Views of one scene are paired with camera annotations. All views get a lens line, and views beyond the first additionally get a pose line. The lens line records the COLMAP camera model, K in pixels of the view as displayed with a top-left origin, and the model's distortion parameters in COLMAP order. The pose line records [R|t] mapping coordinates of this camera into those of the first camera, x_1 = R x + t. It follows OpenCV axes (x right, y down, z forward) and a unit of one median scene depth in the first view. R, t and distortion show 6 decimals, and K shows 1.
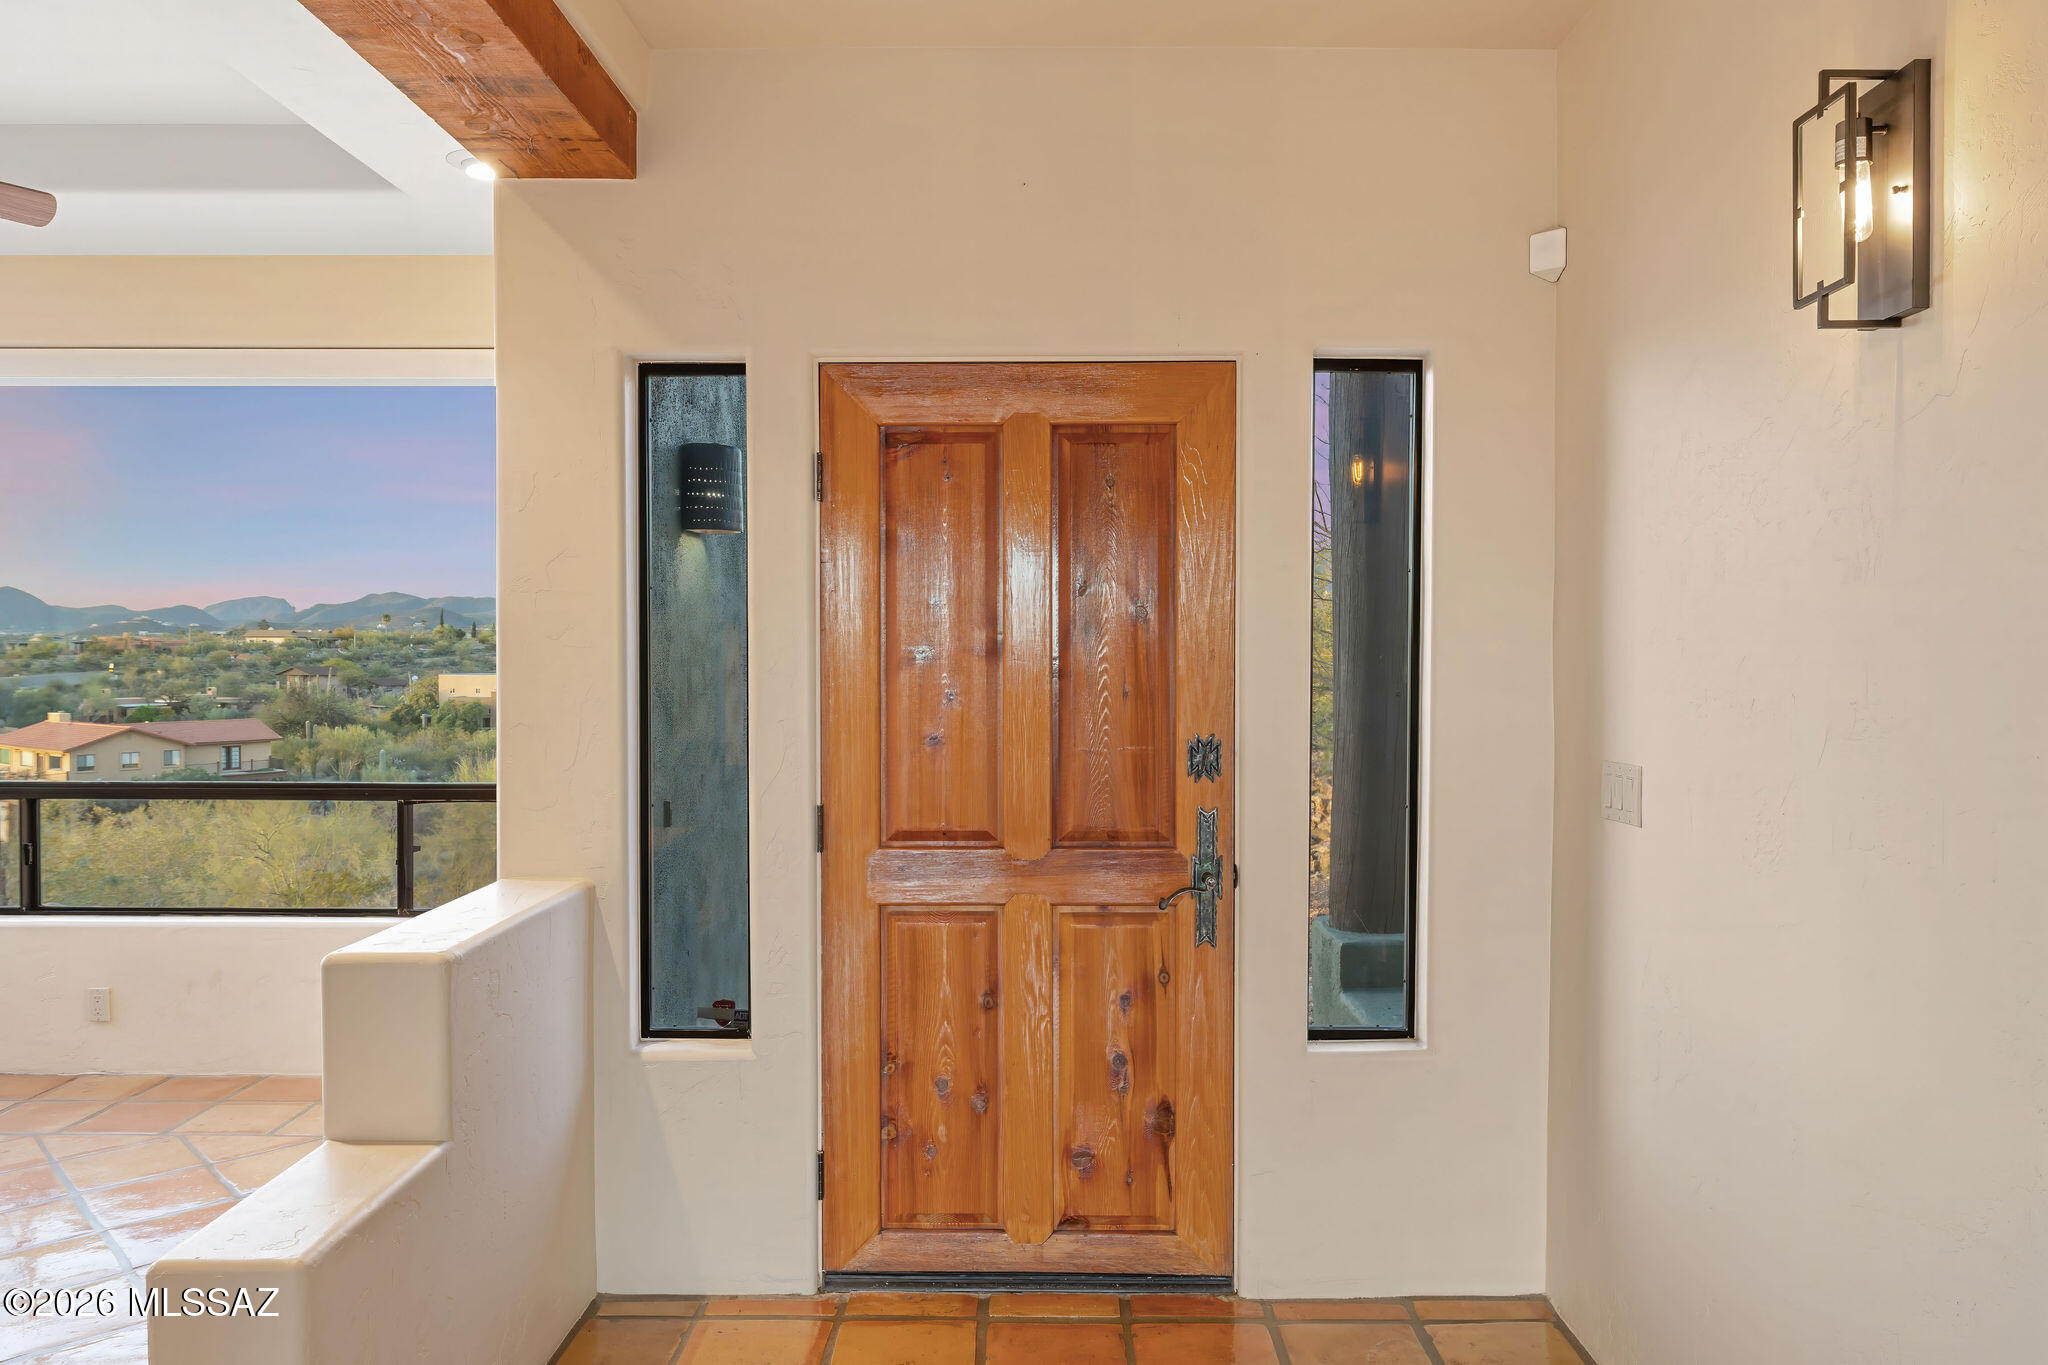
lens RADIAL K [[1367.0, 0, 1016.5], [0, 1367.0, 677.6], [0, 0, 1]] dist [-0.002509, 0.001516]
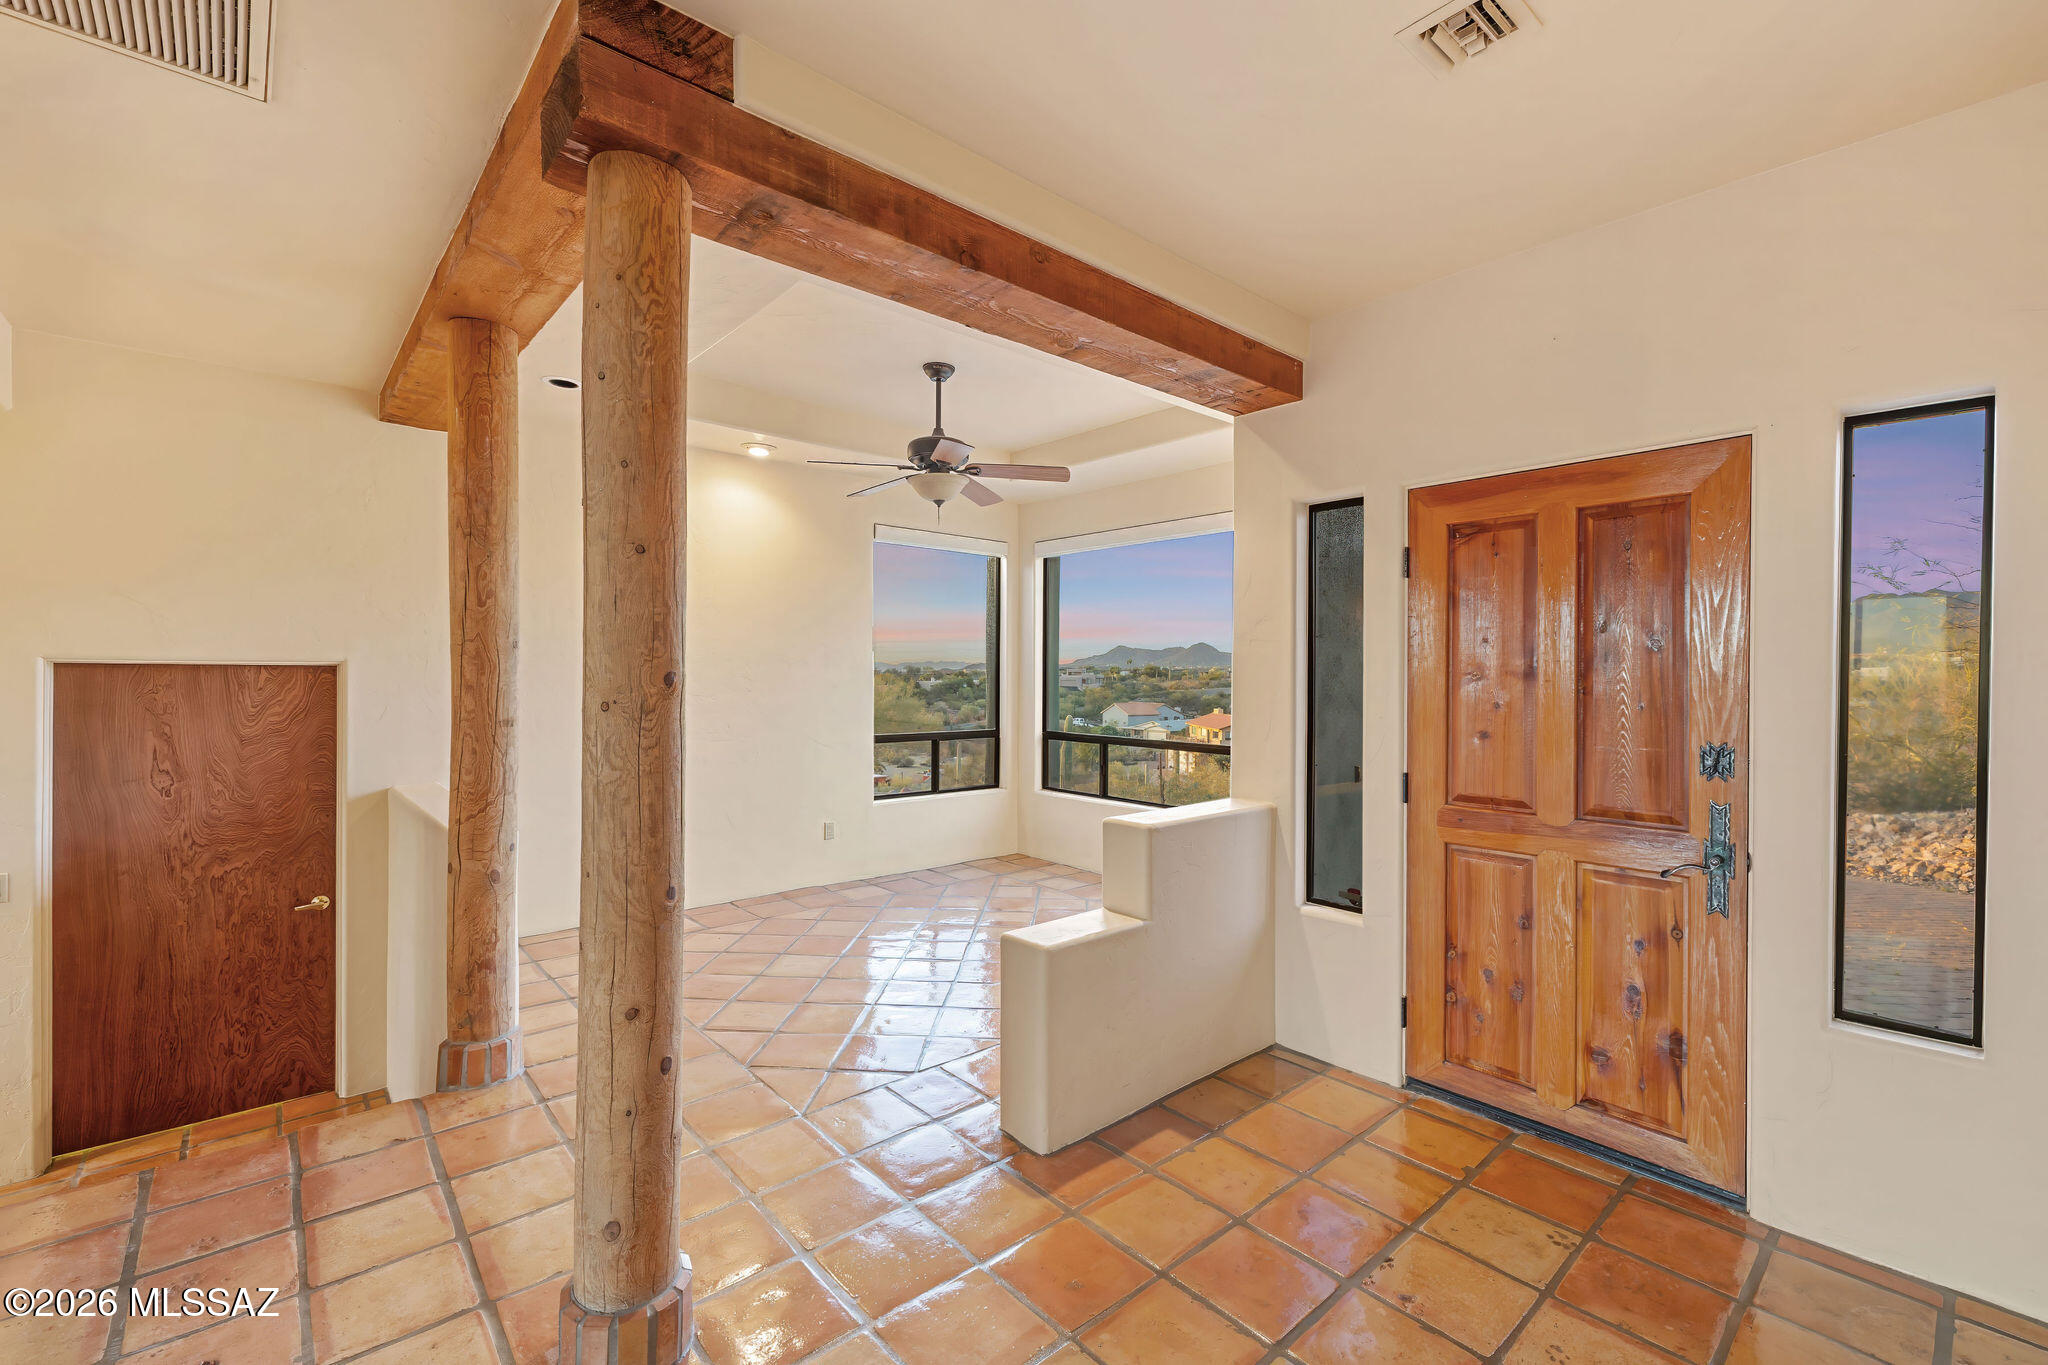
lens RADIAL K [[864.6, 0, 1030.5], [0, 864.6, 674.9], [0, 0, 1]] dist [-0.000692, -0.000496]
pose [[0.671678, 0.003277, -0.740836, 0.297351], [-0.019783, 0.999713, -0.013514, 0.003666], [0.740579, 0.023733, 0.671550, 0.019038]]
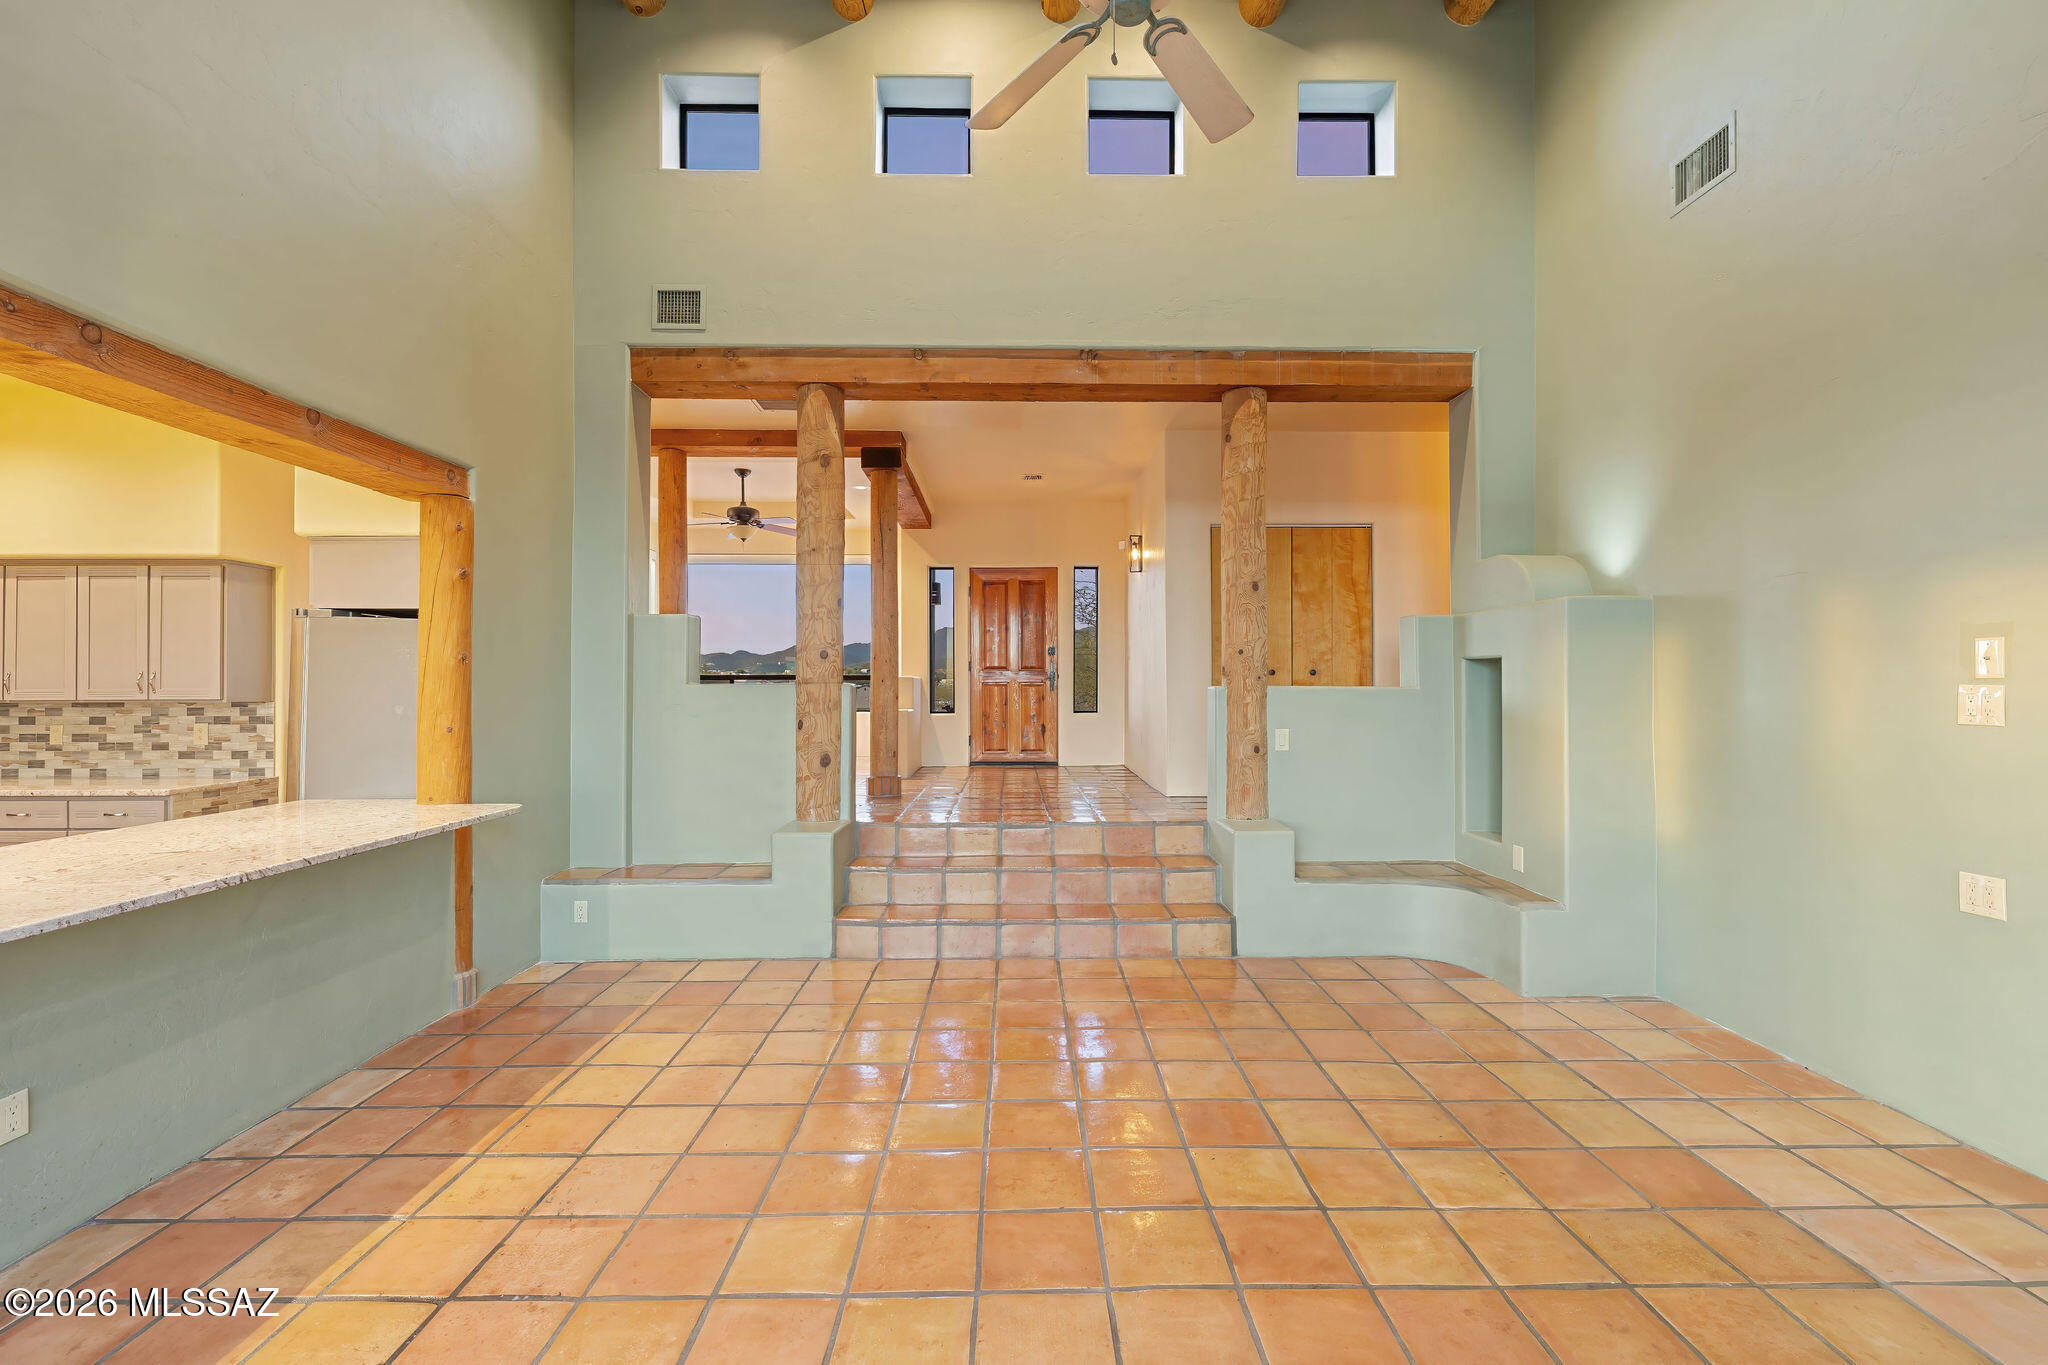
lens RADIAL K [[860.7, 0, 1022.8], [0, 860.7, 680.3], [0, 0, 1]] dist [-0.000273, 0.000247]
pose [[0.999745, -0.002503, 0.022444, -0.028268], [0.003178, 0.999541, -0.030112, 0.247481], [-0.022359, 0.030176, 0.999295, -1.954640]]
